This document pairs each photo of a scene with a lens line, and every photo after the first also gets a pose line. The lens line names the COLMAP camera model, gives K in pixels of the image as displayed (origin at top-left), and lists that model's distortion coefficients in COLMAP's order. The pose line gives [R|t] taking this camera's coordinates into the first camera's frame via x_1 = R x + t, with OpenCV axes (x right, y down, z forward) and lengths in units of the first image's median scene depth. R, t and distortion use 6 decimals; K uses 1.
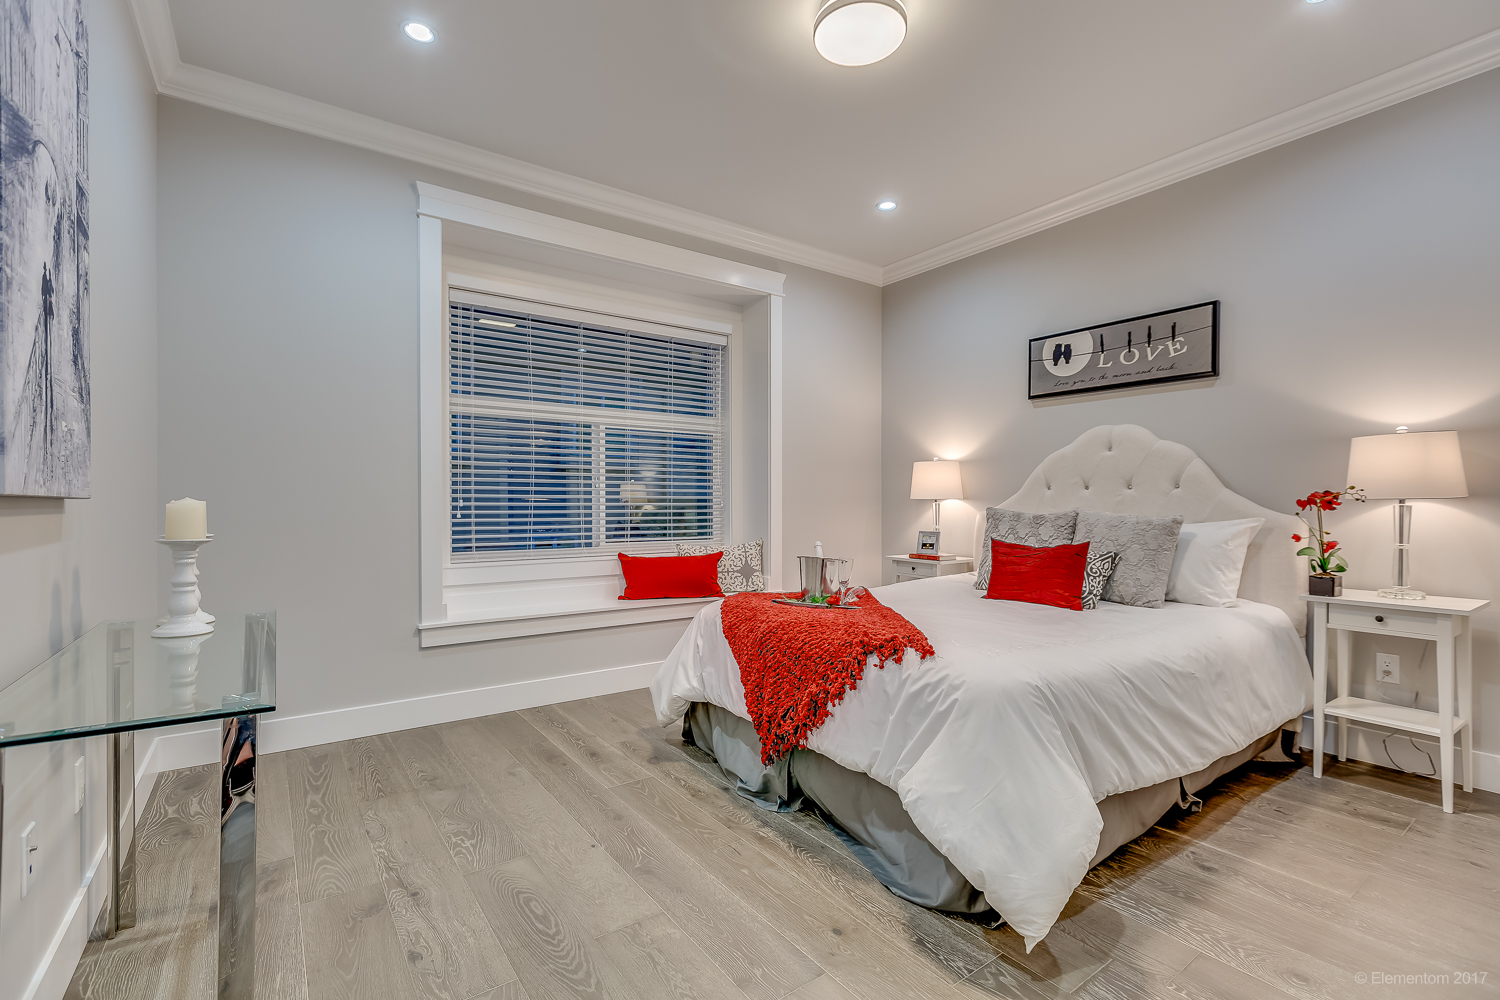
lens RADIAL K [[671.3, 0, 756.3], [0, 671.3, 505.9], [0, 0, 1]] dist [-0.002145, -0.001216]
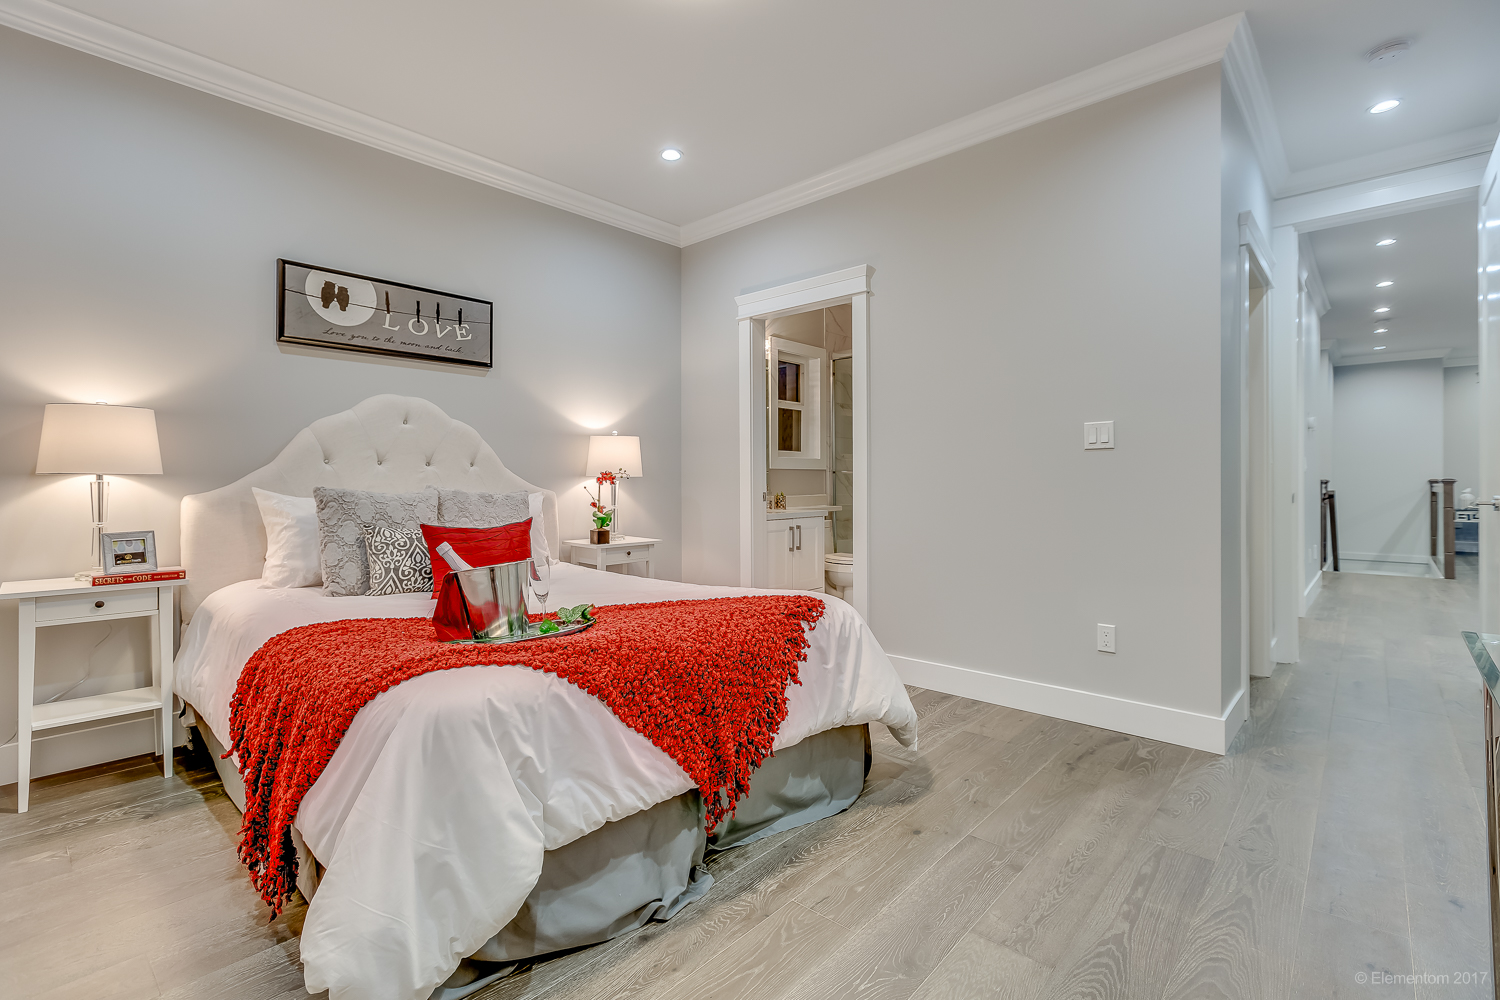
lens RADIAL K [[690.7, 0, 745.8], [0, 690.7, 472.5], [0, 0, 1]] dist [0.022422, 0.000076]
pose [[-0.203684, 0.007920, 0.979005, -0.517952], [0.005355, 0.999961, -0.006975, -0.006016], [-0.979022, 0.003822, -0.203718, 0.762862]]
